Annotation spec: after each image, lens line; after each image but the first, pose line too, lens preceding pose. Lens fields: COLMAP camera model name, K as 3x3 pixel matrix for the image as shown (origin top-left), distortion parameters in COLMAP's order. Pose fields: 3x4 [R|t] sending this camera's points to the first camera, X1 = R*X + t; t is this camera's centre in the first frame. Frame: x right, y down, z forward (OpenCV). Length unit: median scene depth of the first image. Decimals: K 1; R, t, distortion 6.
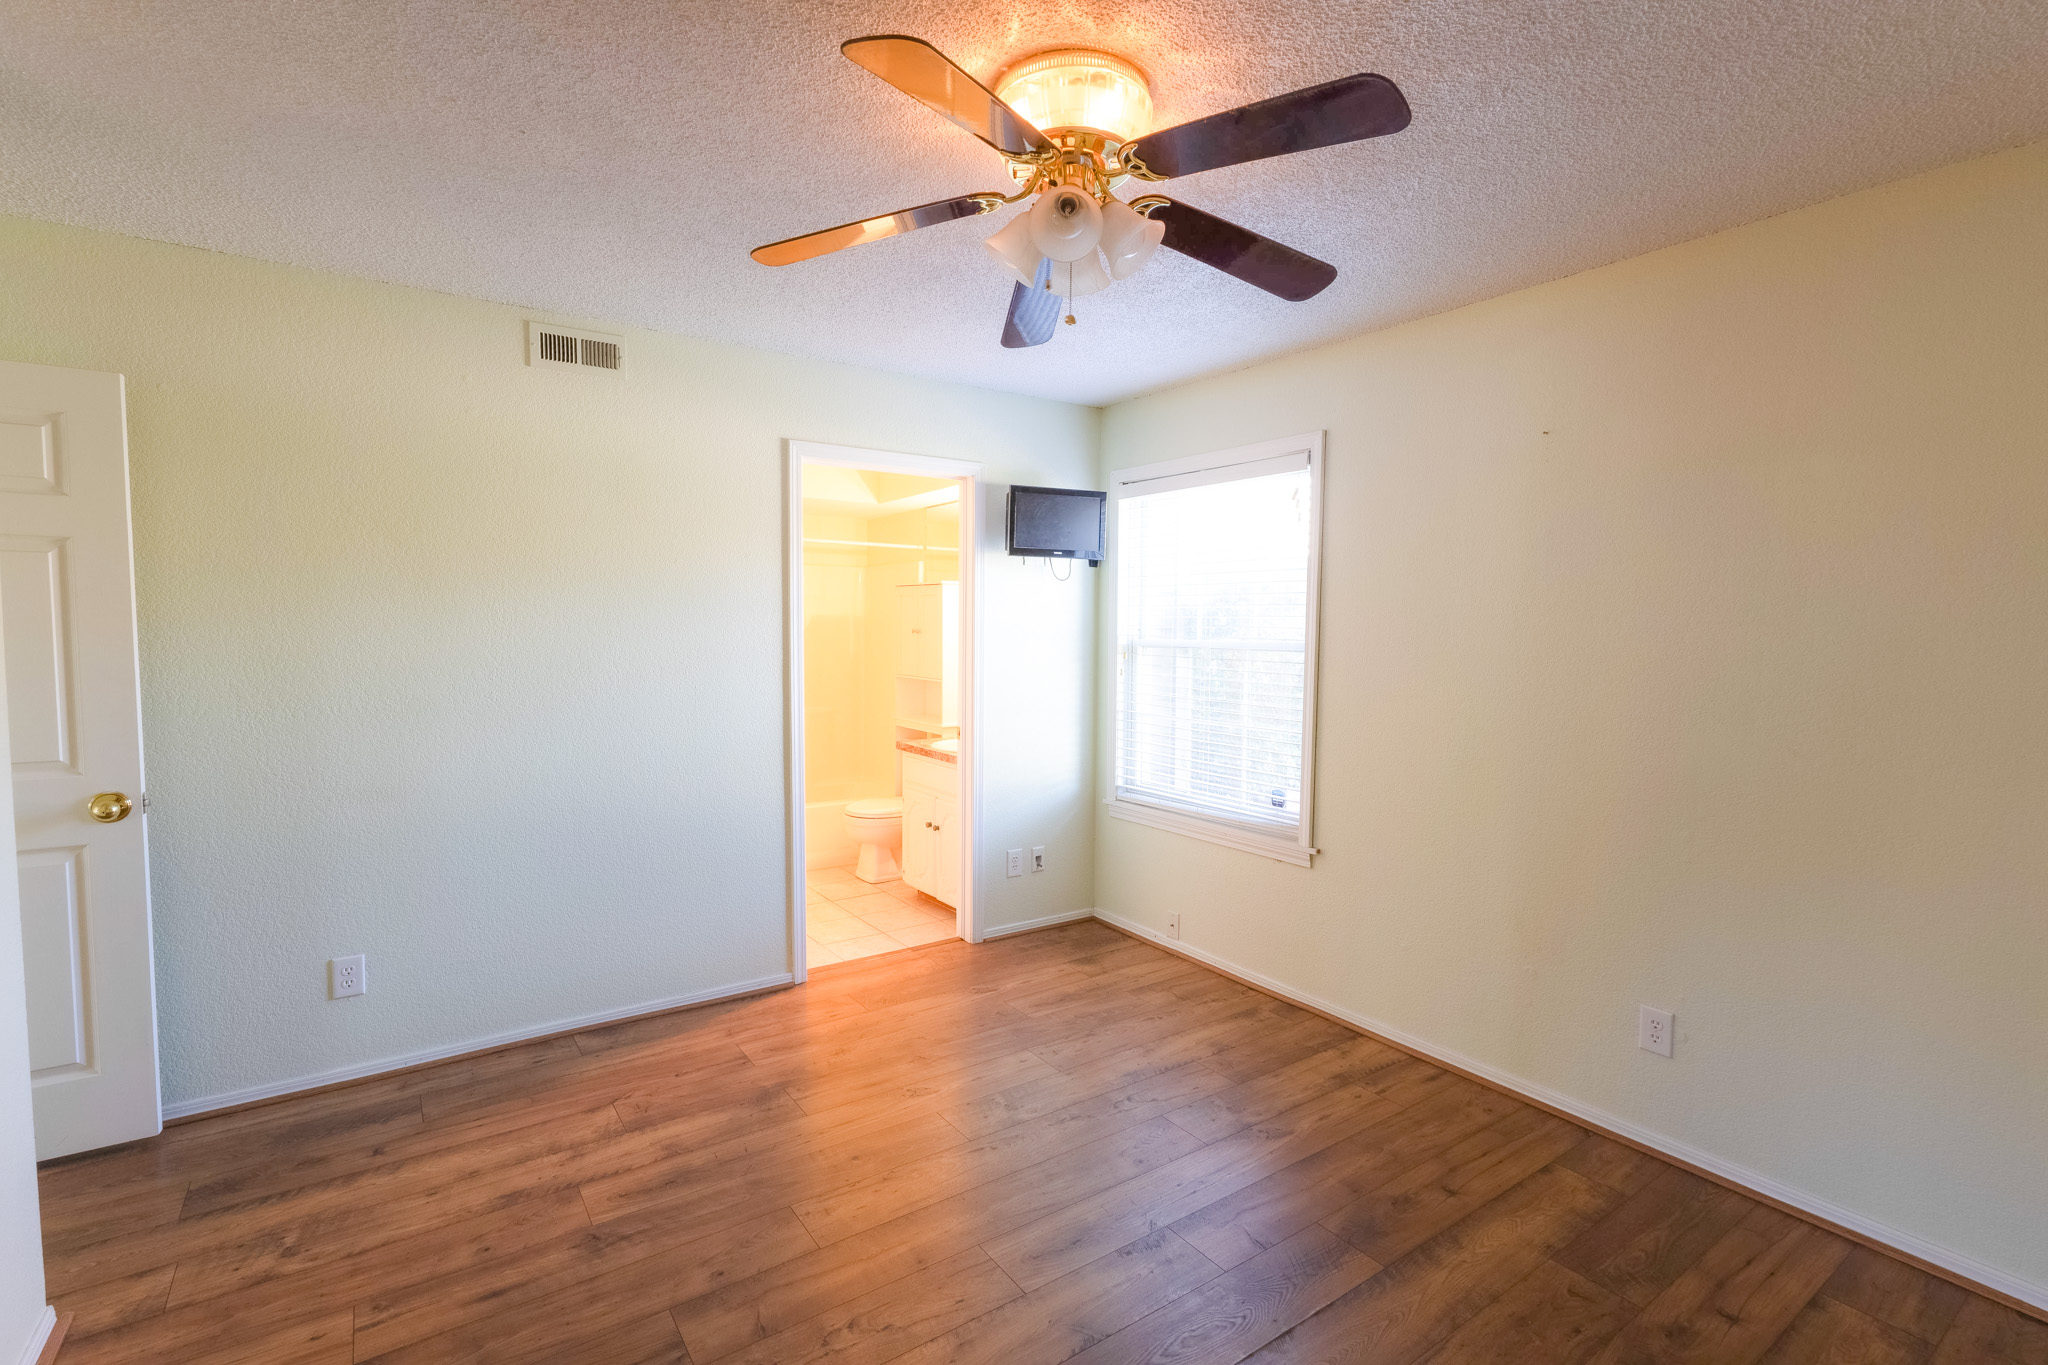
lens RADIAL K [[938.2, 0, 1026.8], [0, 938.2, 684.3], [0, 0, 1]] dist [0.002208, 0.000338]
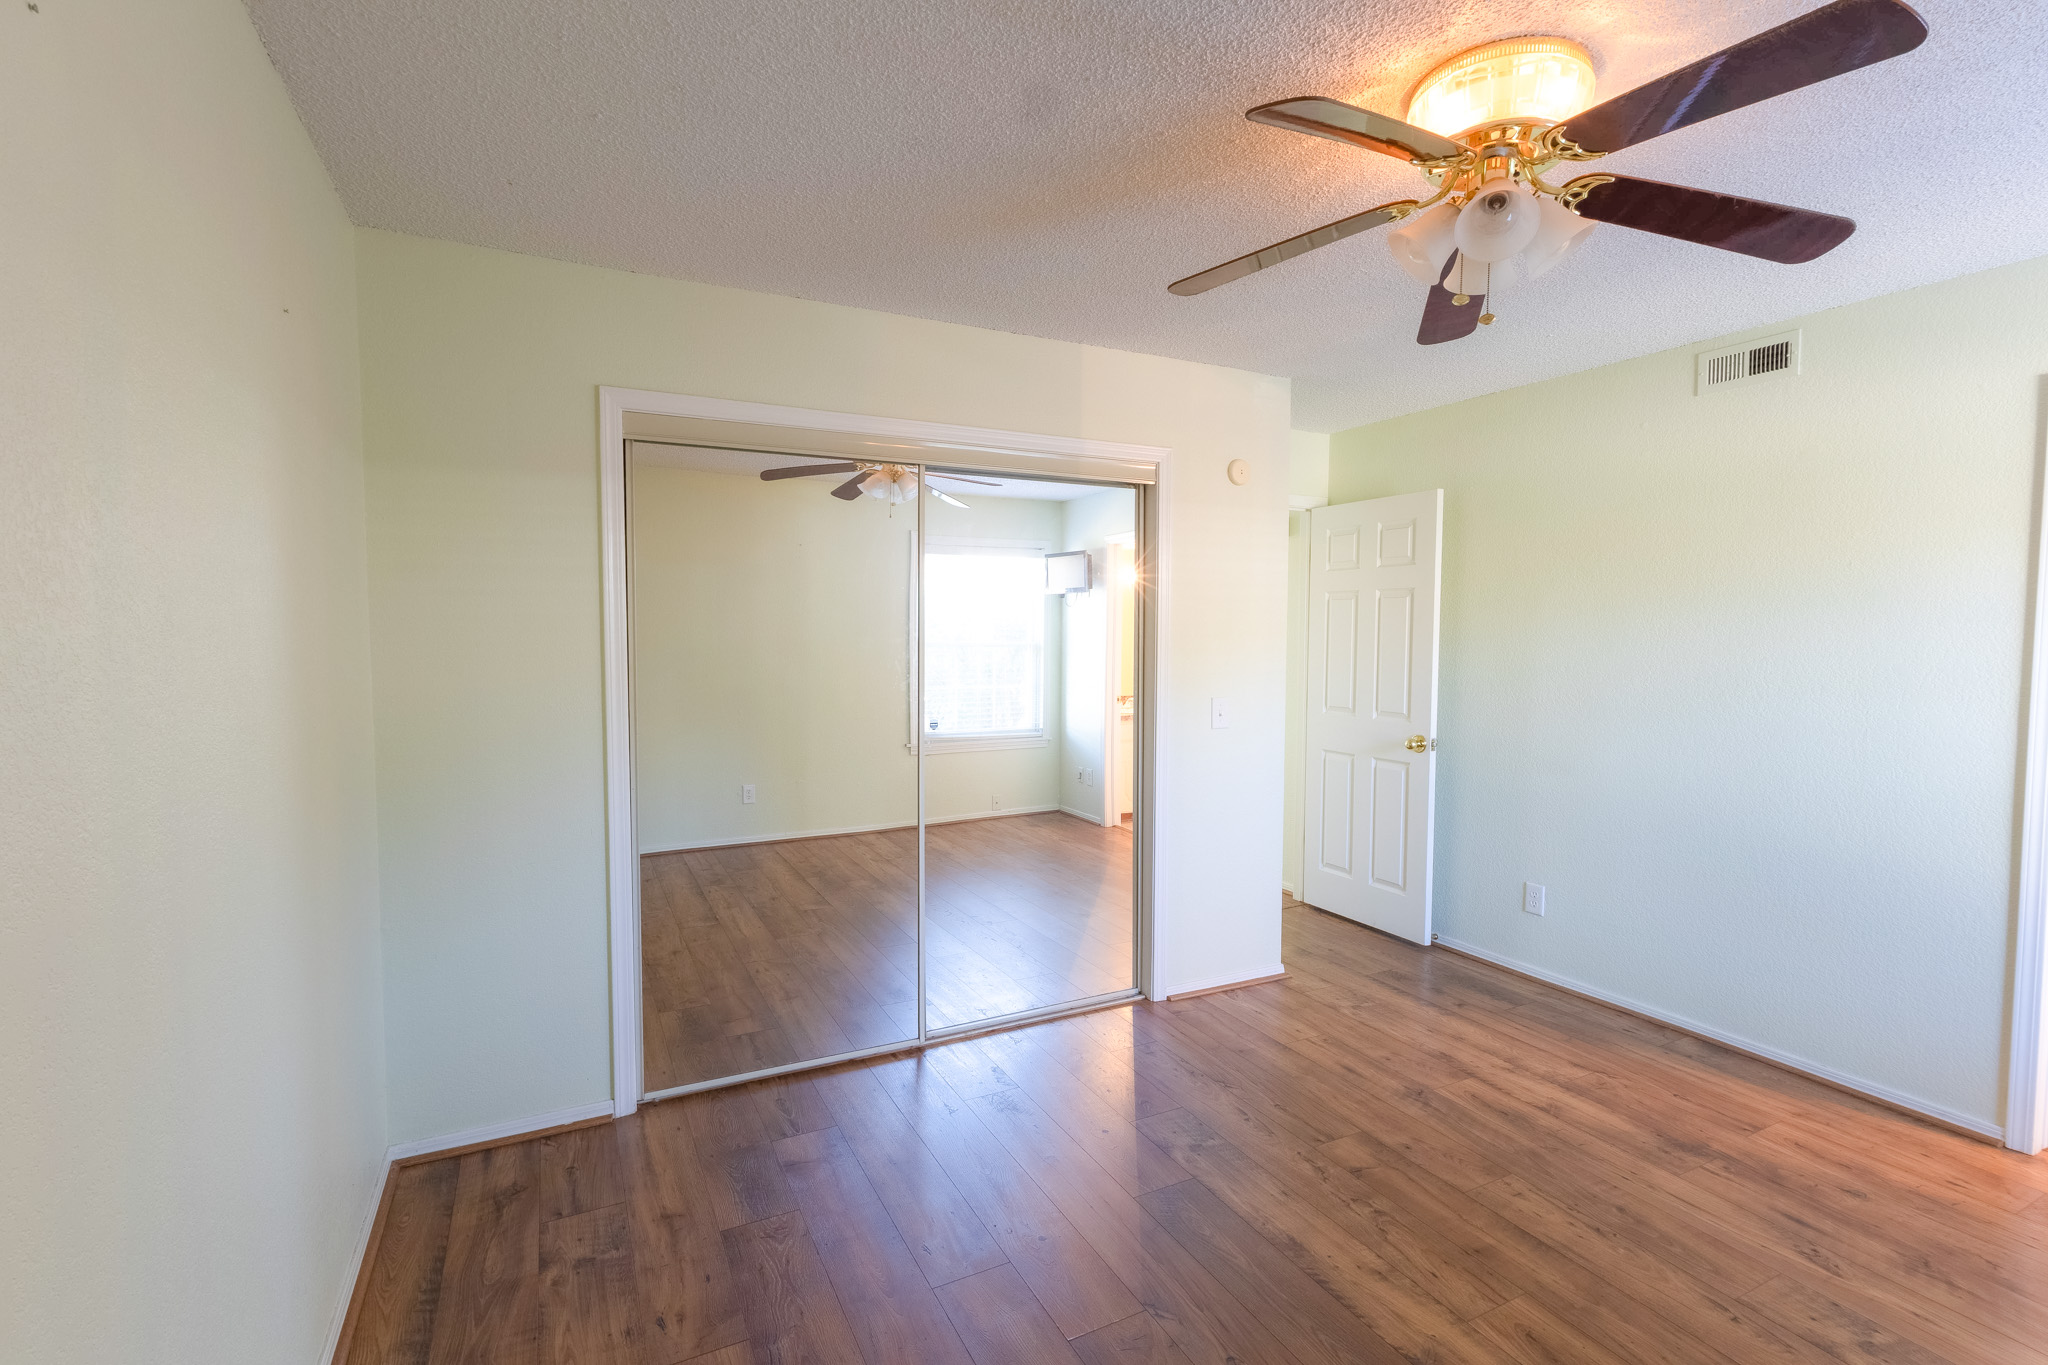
lens RADIAL K [[938.2, 0, 1026.8], [0, 938.2, 684.3], [0, 0, 1]] dist [0.002208, 0.000338]
pose [[-0.141818, 0.047093, -0.988772, 0.689662], [-0.066490, 0.996159, 0.056981, -0.022852], [0.987657, 0.073824, -0.138142, 0.442662]]
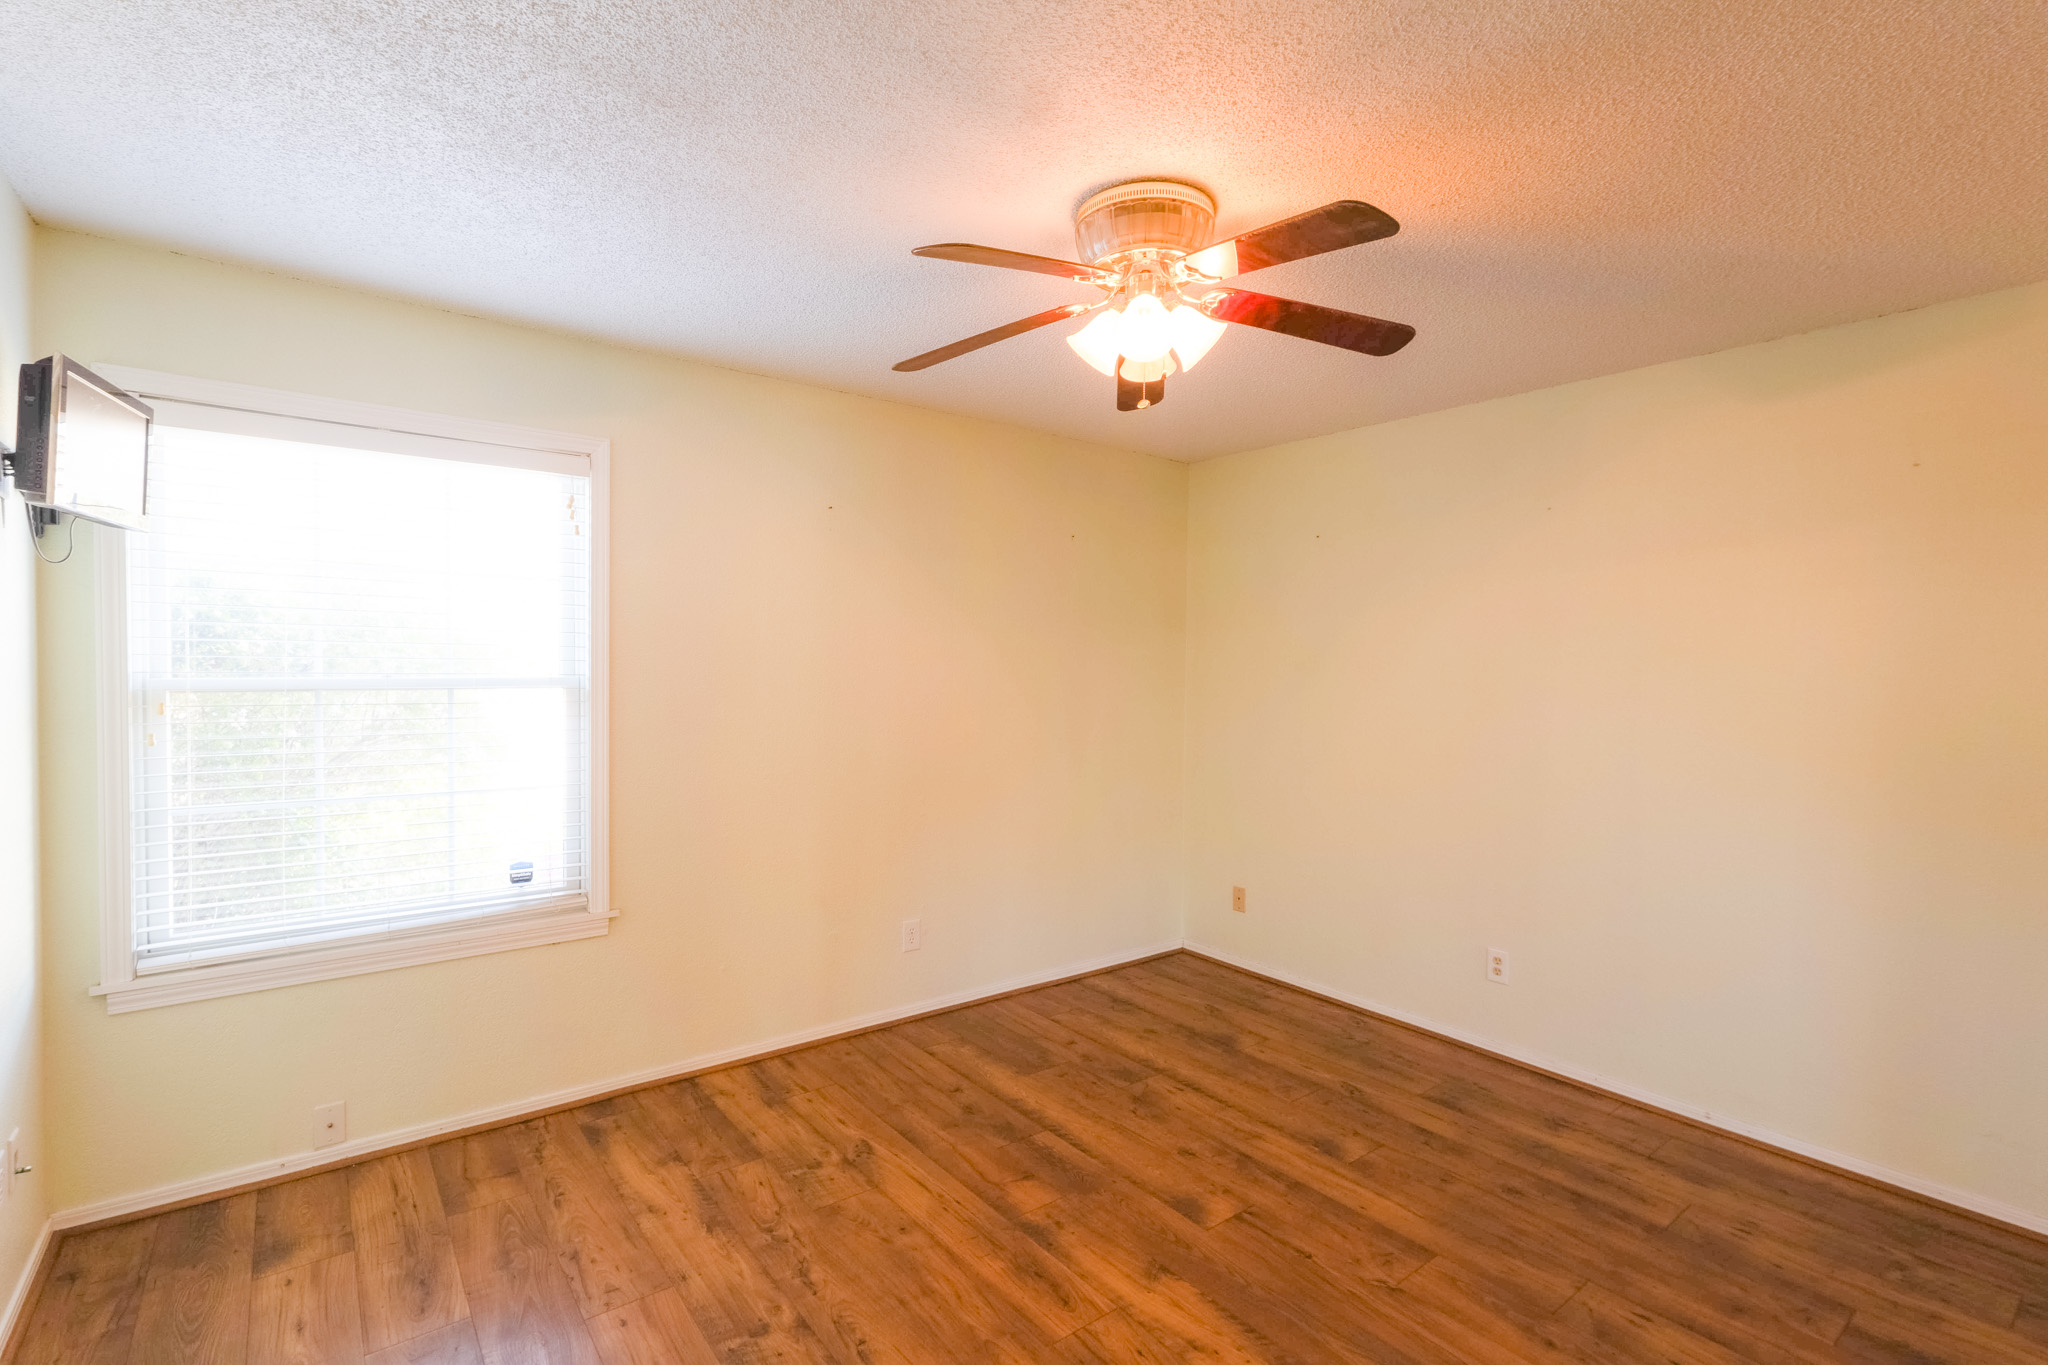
lens RADIAL K [[938.2, 0, 1026.8], [0, 938.2, 684.3], [0, 0, 1]] dist [0.002208, 0.000338]
pose [[-0.047239, -0.033626, 0.998317, -0.704948], [0.050227, 0.998089, 0.035995, -0.058862], [-0.997620, 0.051843, -0.045459, 0.773349]]
